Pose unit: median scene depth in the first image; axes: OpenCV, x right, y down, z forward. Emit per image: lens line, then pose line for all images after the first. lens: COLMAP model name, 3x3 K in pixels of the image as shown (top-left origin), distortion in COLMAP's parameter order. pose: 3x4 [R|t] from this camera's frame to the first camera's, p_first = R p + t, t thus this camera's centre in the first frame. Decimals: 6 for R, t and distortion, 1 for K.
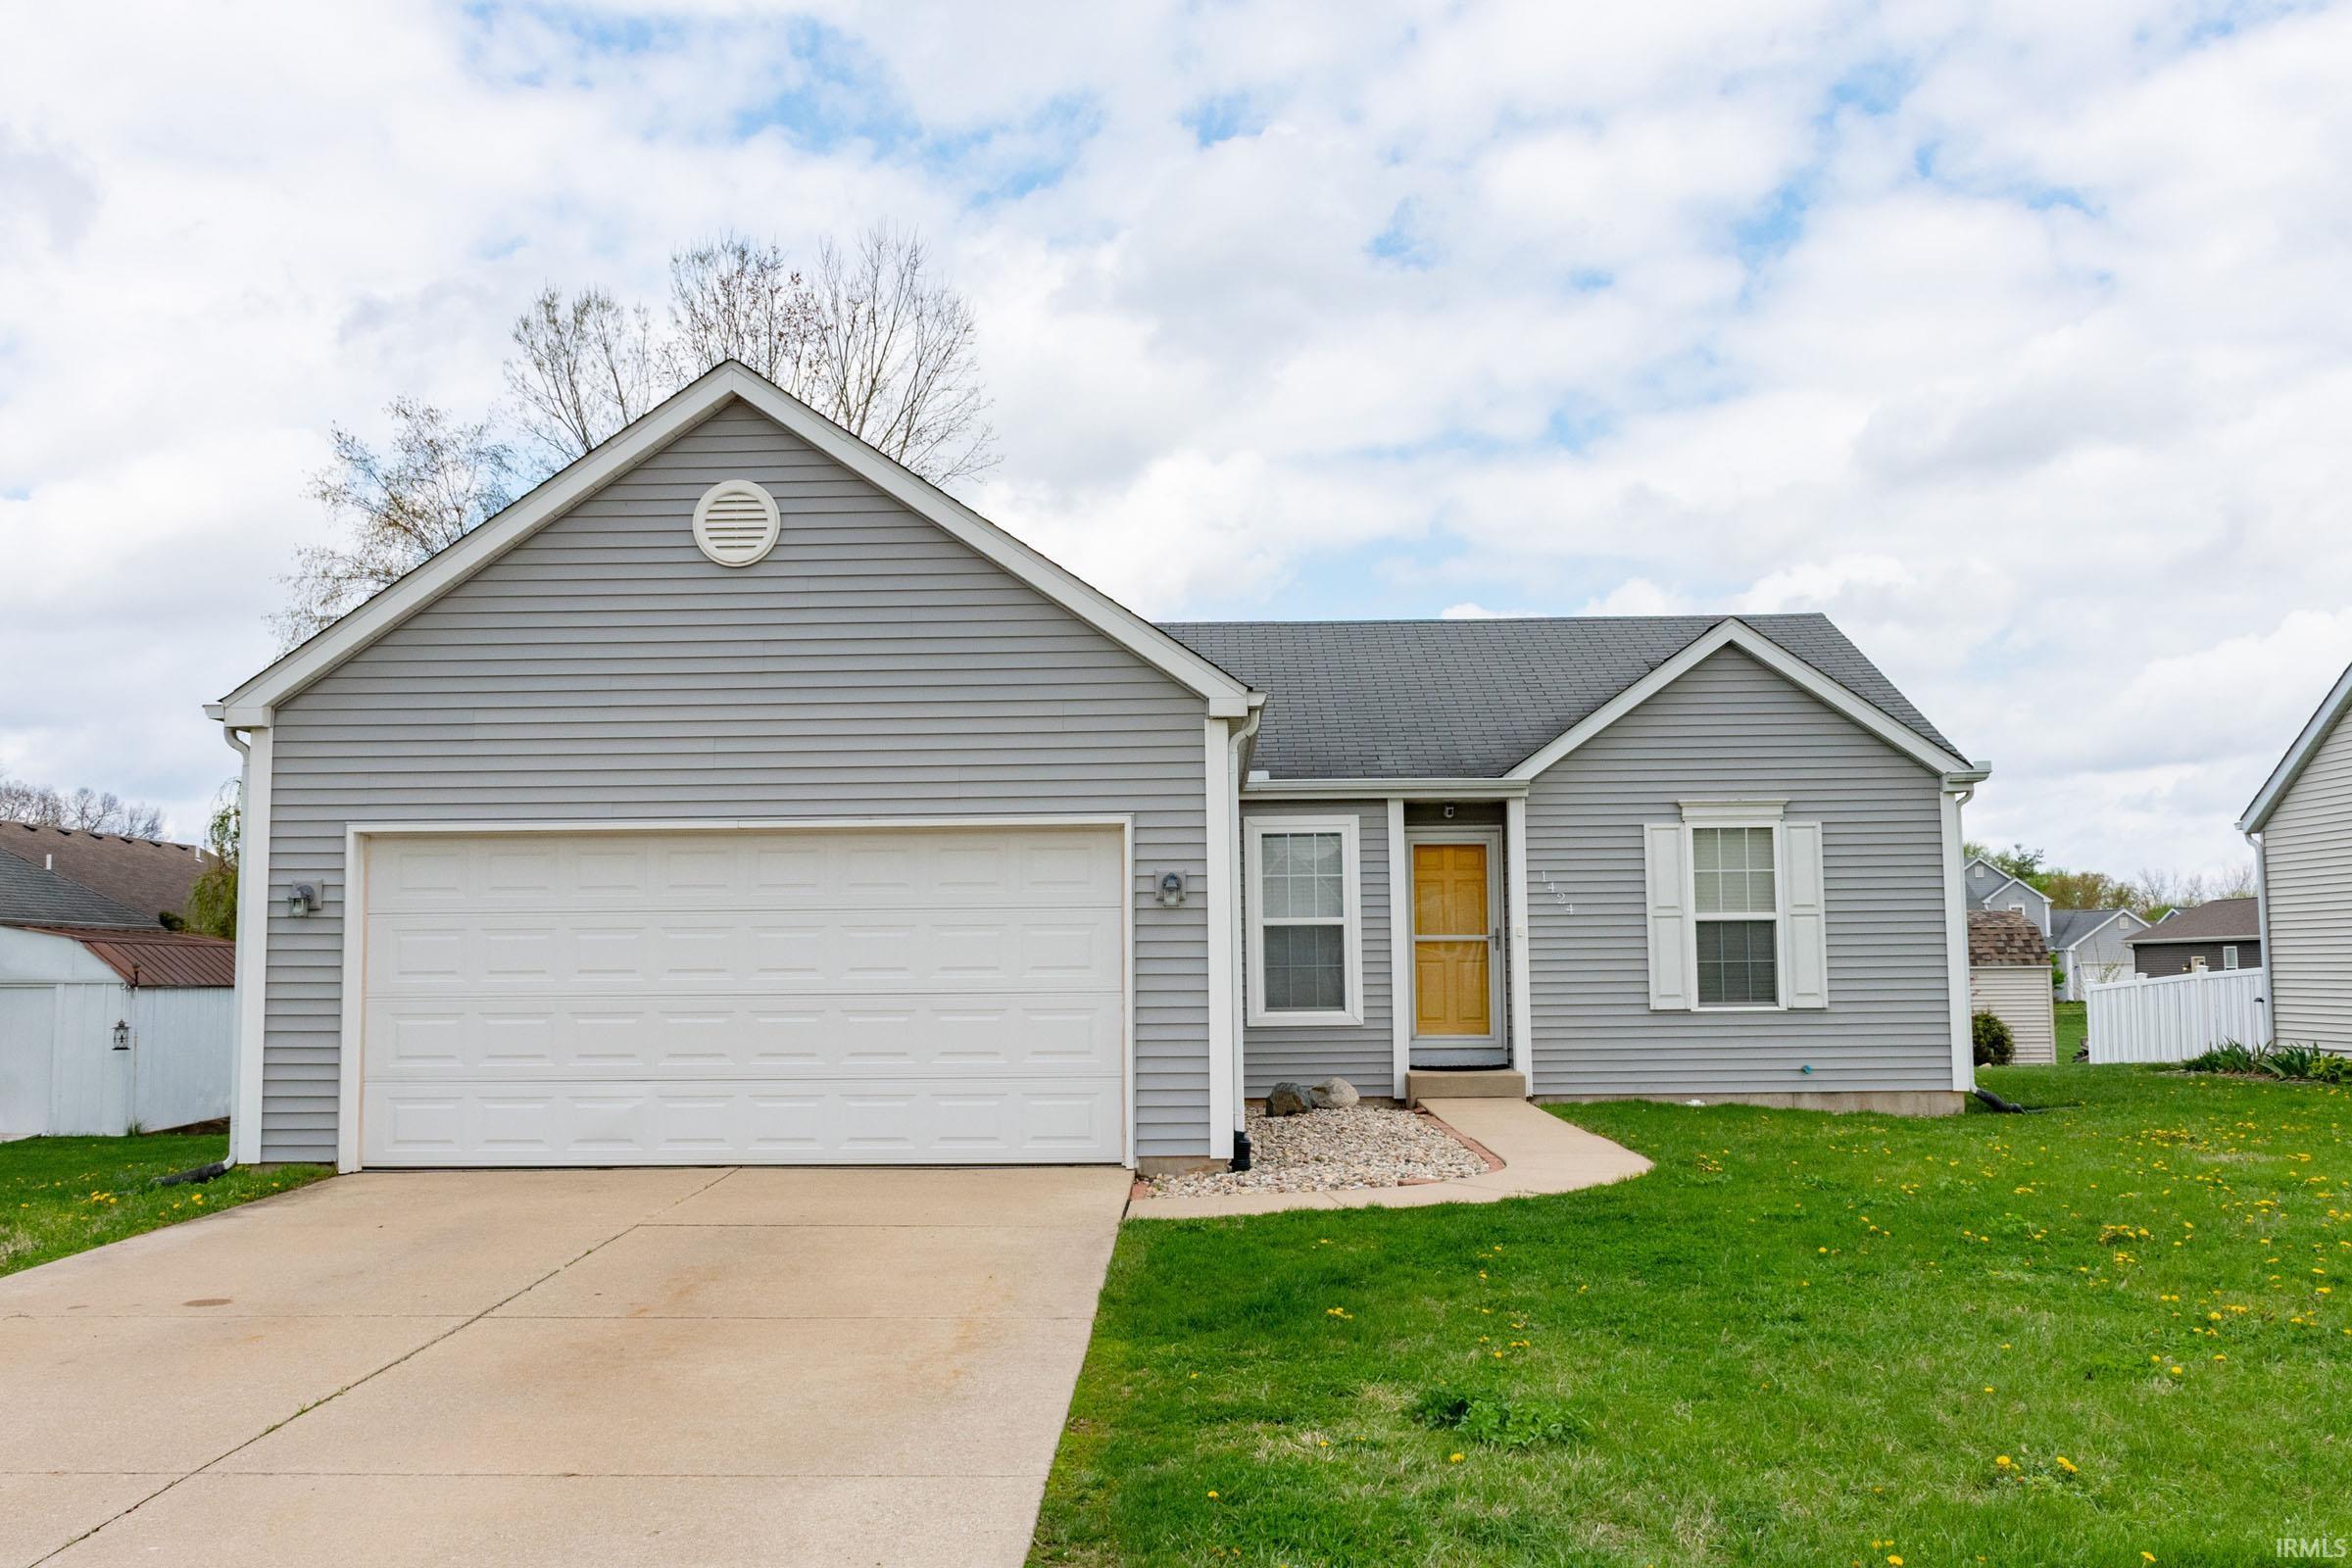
lens RADIAL K [[2033.4, 0, 1176.0], [0, 2033.4, 784.0], [0, 0, 1]] dist [0.067797, 0.001194]
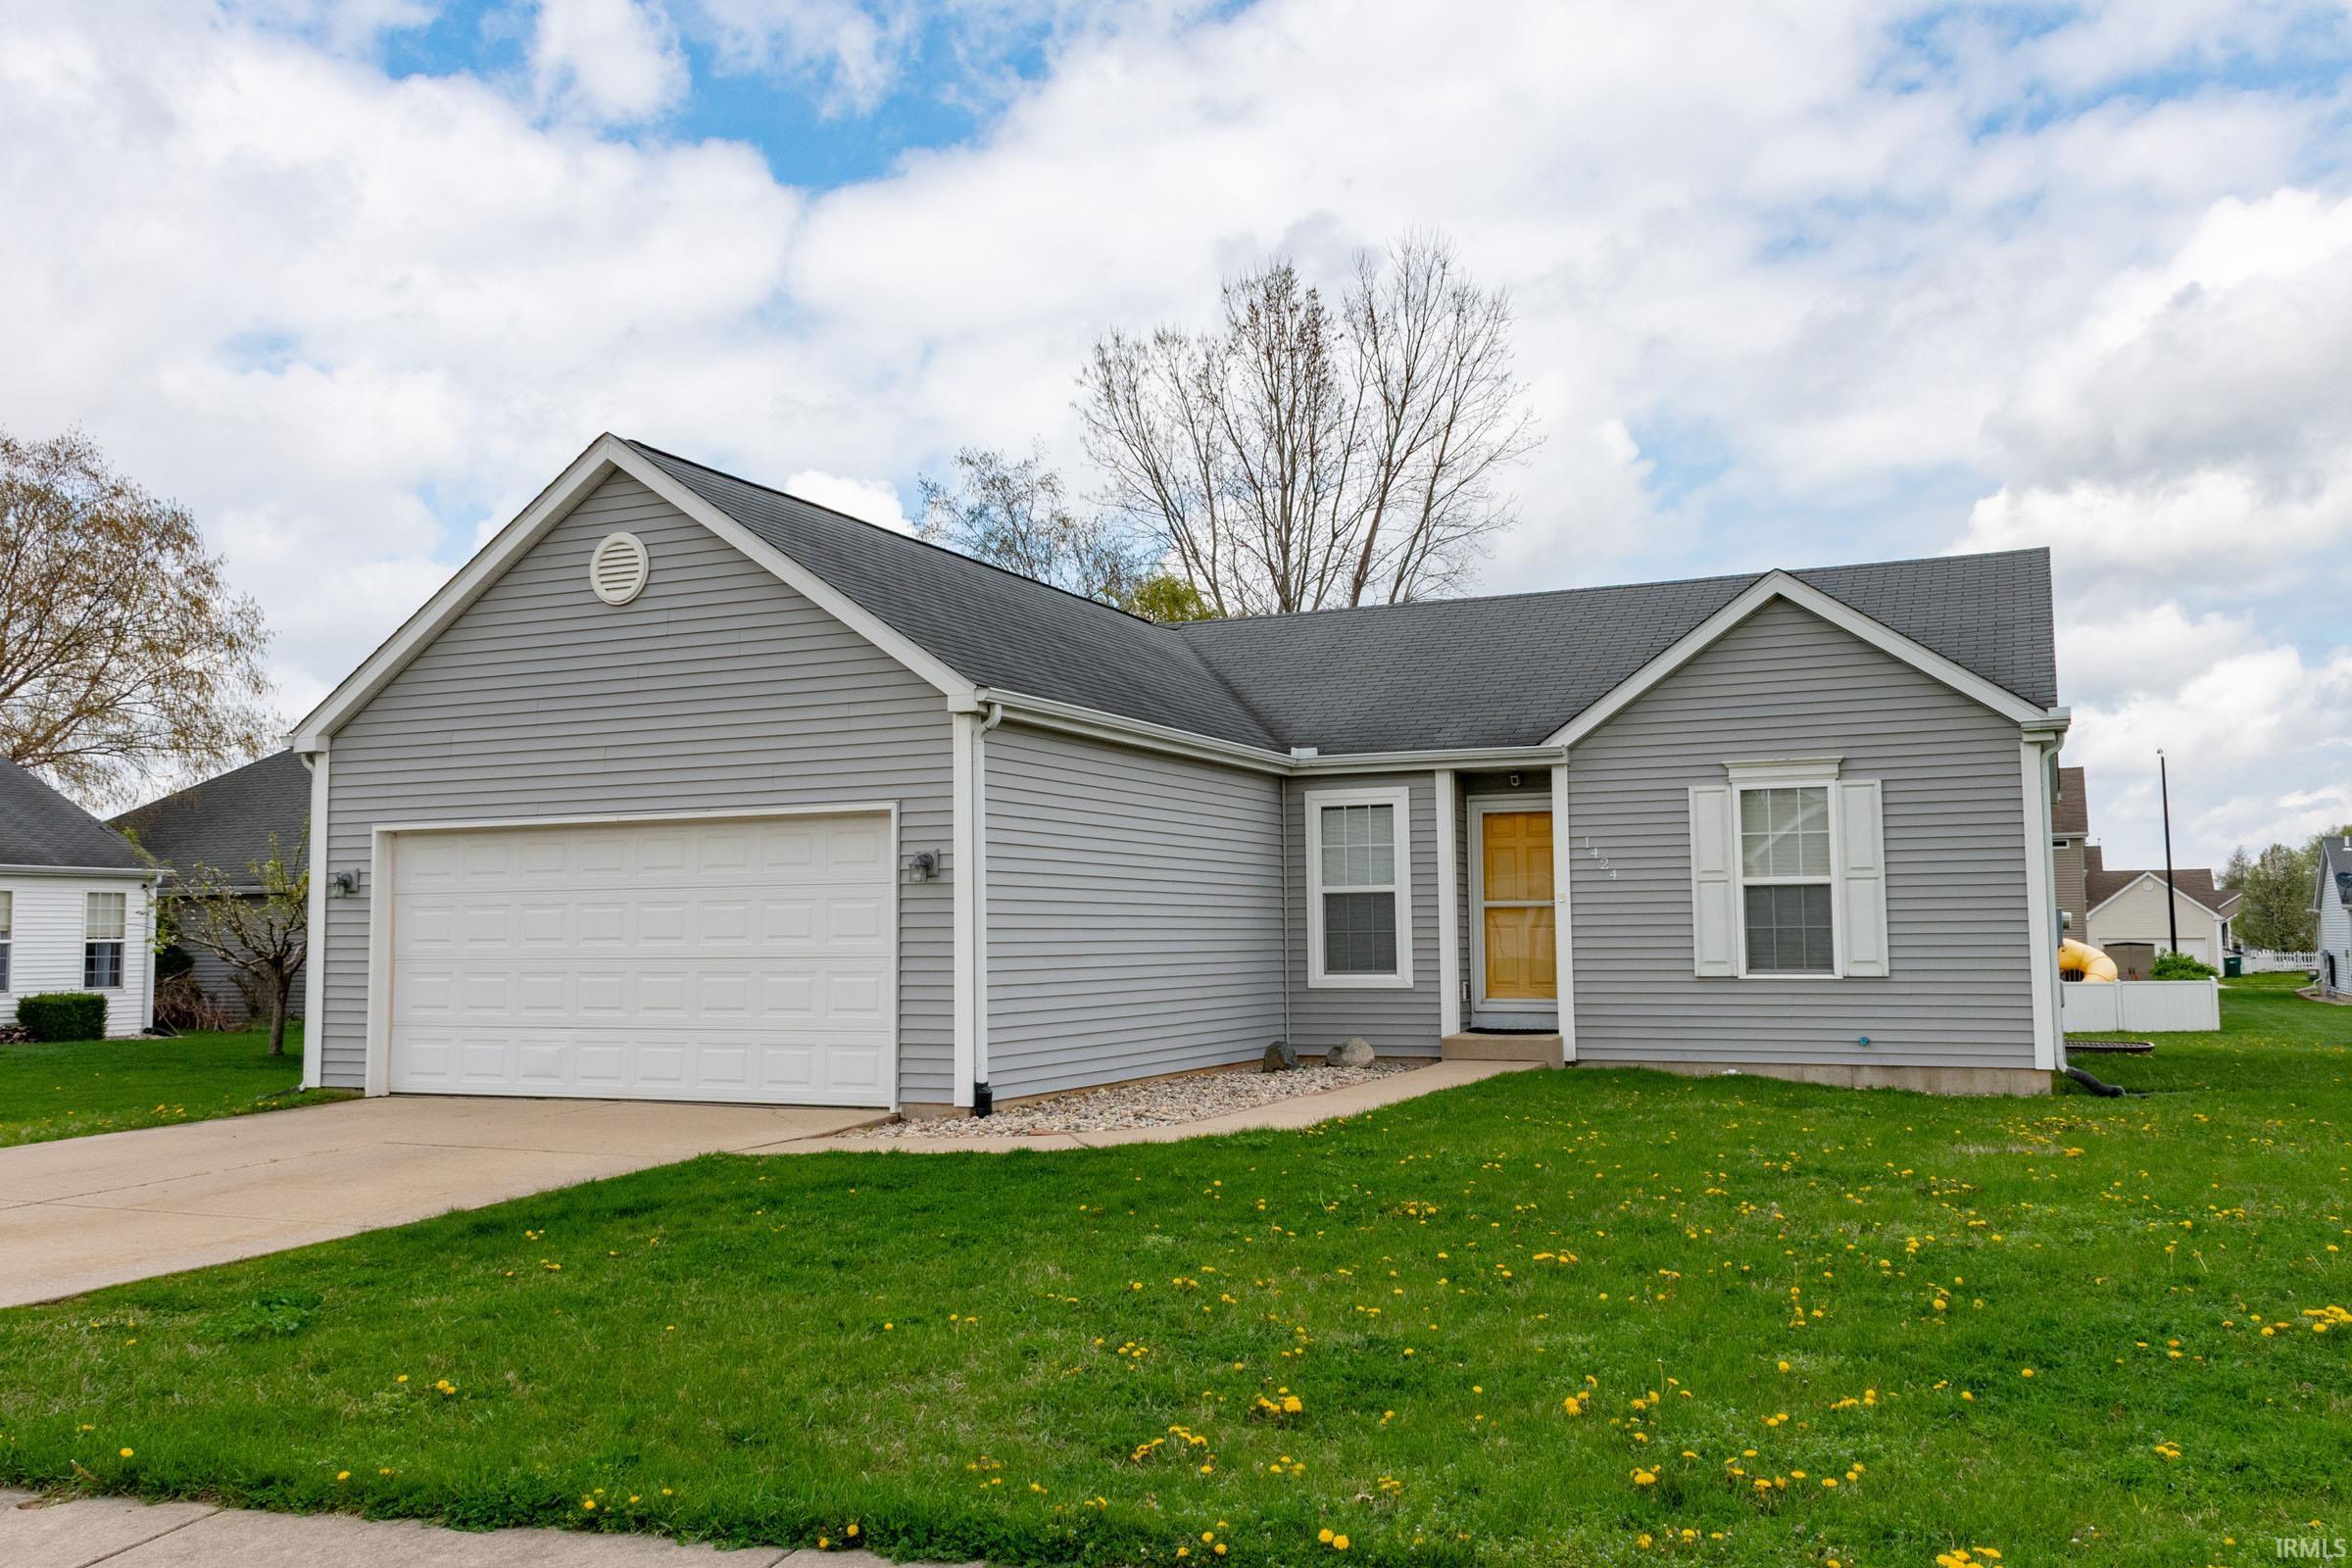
lens RADIAL K [[1921.1, 0, 1176.0], [0, 1921.1, 776.3], [0, 0, 1]] dist [0.118528, -0.000240]
pose [[0.920968, -0.031603, -0.388355, 0.366922], [0.036322, 0.999329, 0.004815, 0.000990], [0.387943, -0.018540, 0.921497, 0.046579]]
